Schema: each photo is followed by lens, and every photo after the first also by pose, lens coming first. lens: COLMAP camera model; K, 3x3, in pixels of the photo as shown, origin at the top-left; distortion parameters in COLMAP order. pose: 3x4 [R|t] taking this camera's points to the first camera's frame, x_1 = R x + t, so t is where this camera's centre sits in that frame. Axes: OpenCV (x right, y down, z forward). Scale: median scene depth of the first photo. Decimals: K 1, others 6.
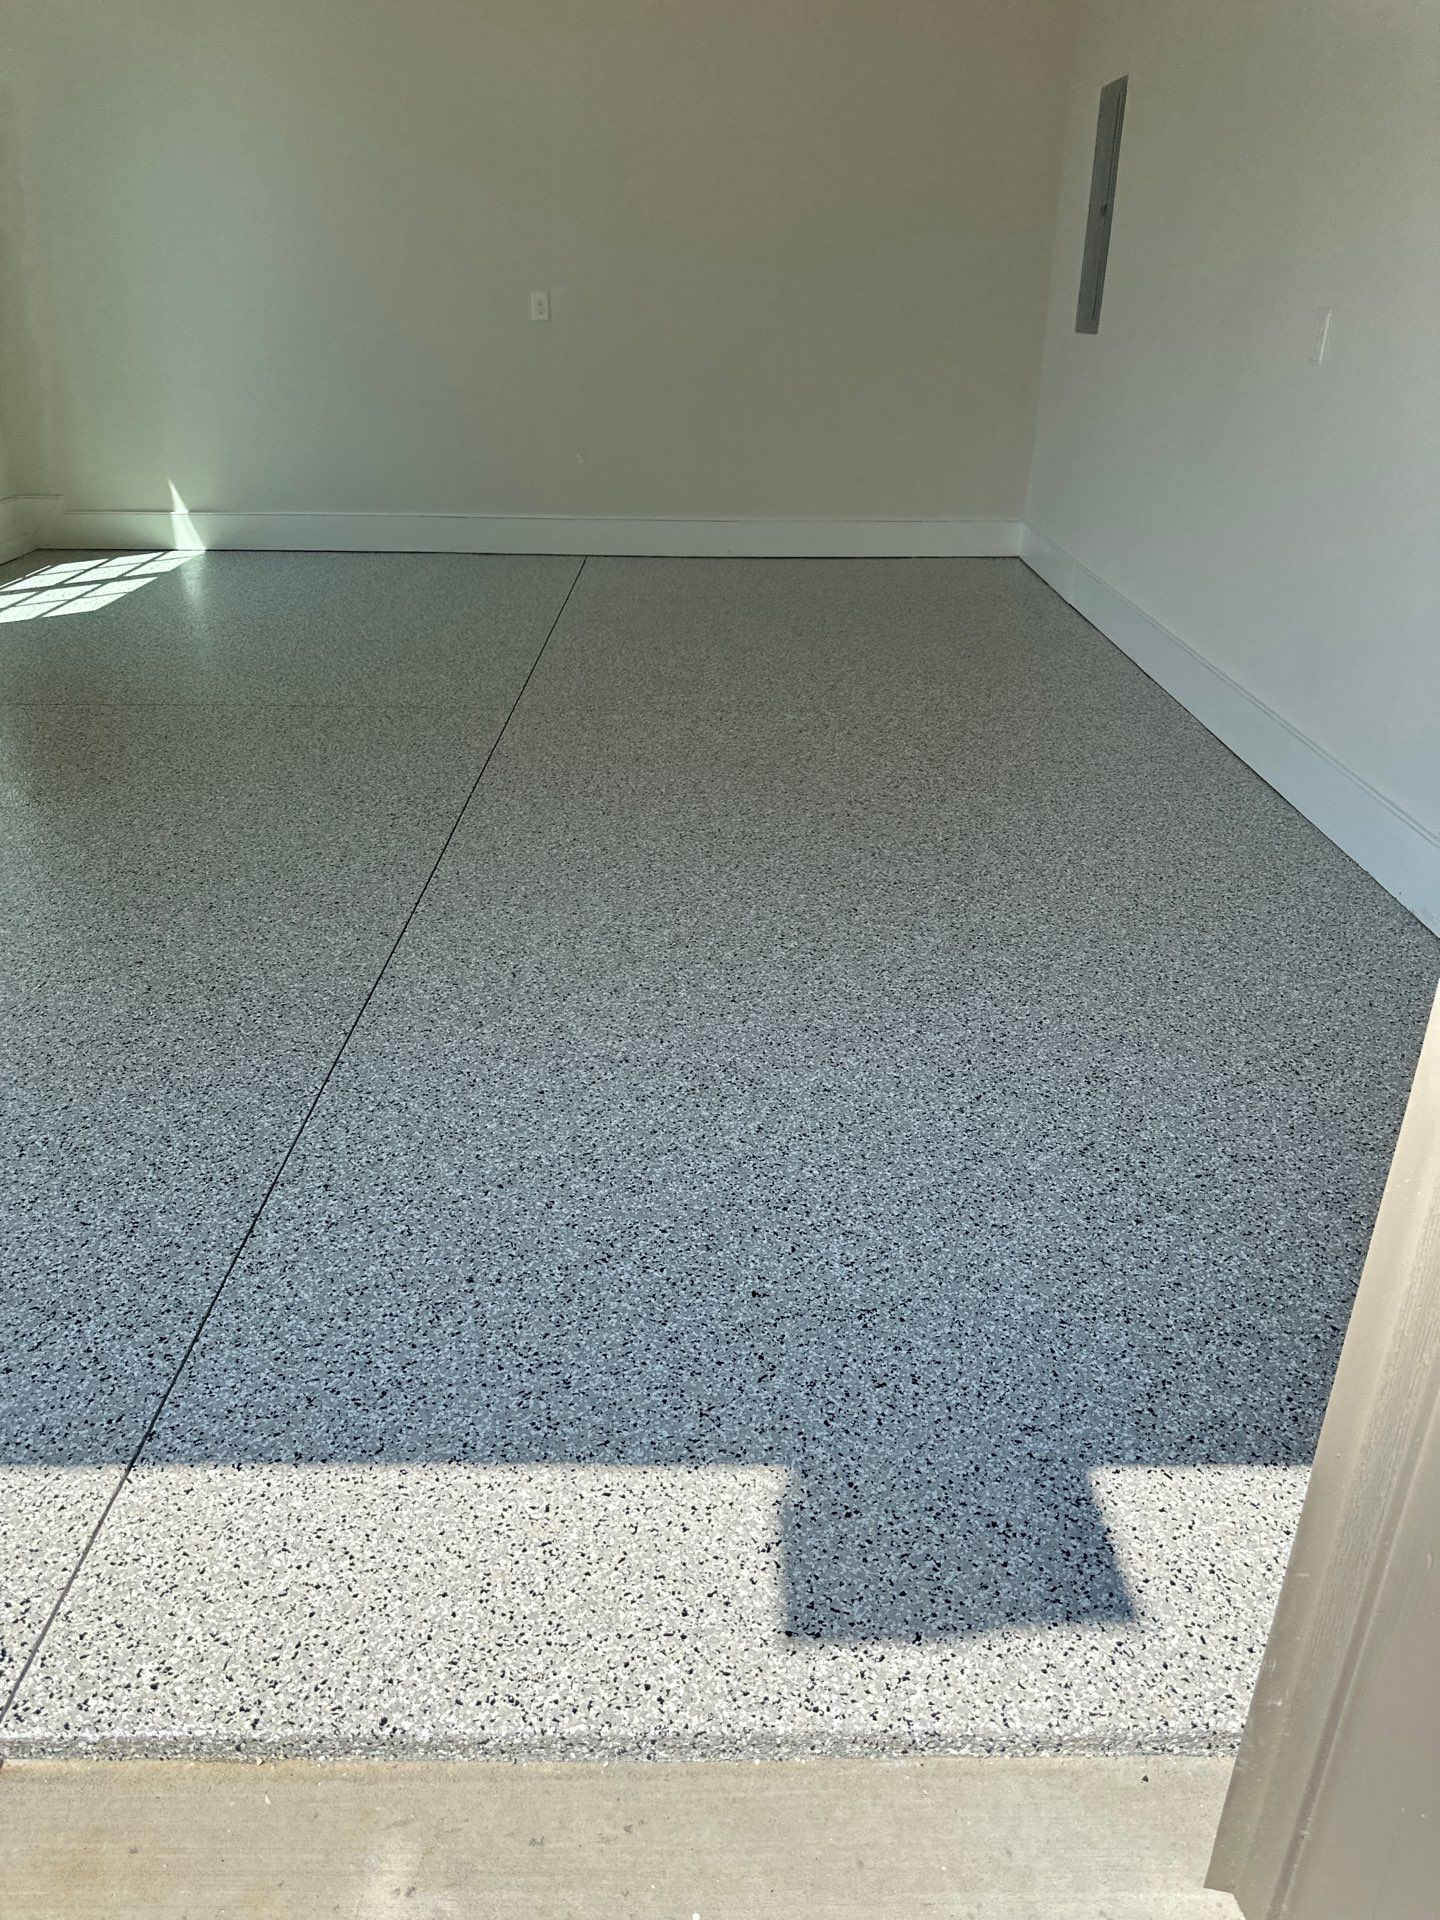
lens RADIAL K [[1413.4, 0, 731.5], [0, 1413.4, 972.0], [0, 0, 1]] dist [0.196815, -0.455332]
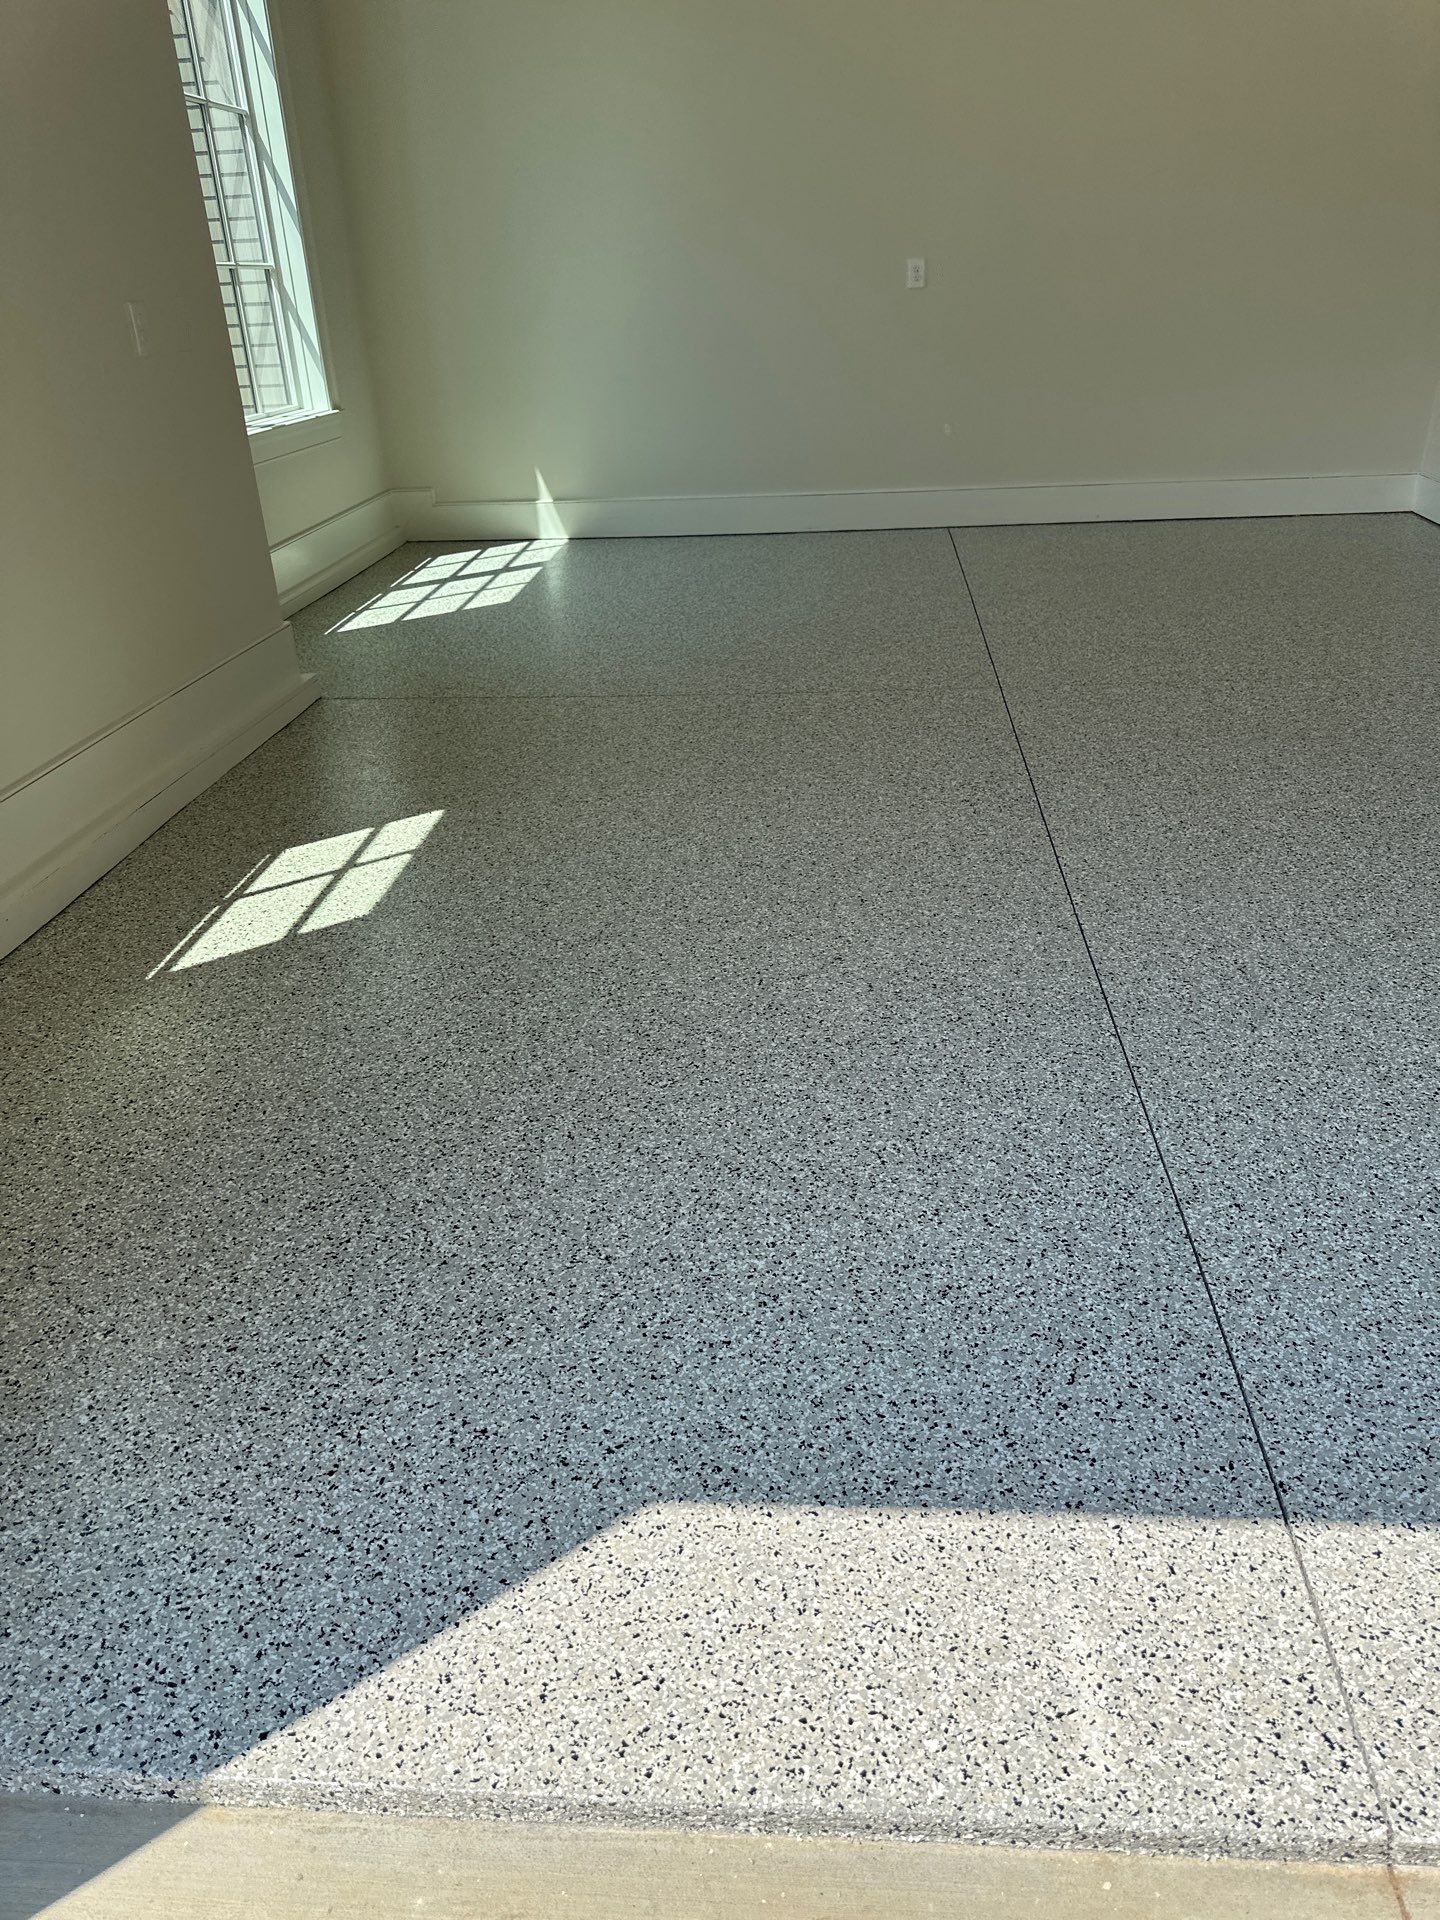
lens RADIAL K [[1413.4, 0, 731.5], [0, 1413.4, 972.0], [0, 0, 1]] dist [0.196815, -0.455332]
pose [[0.993078, -0.001217, -0.117450, -0.222432], [0.003056, 0.999875, 0.015482, -0.007663], [0.117416, -0.015734, 0.992958, 0.017715]]
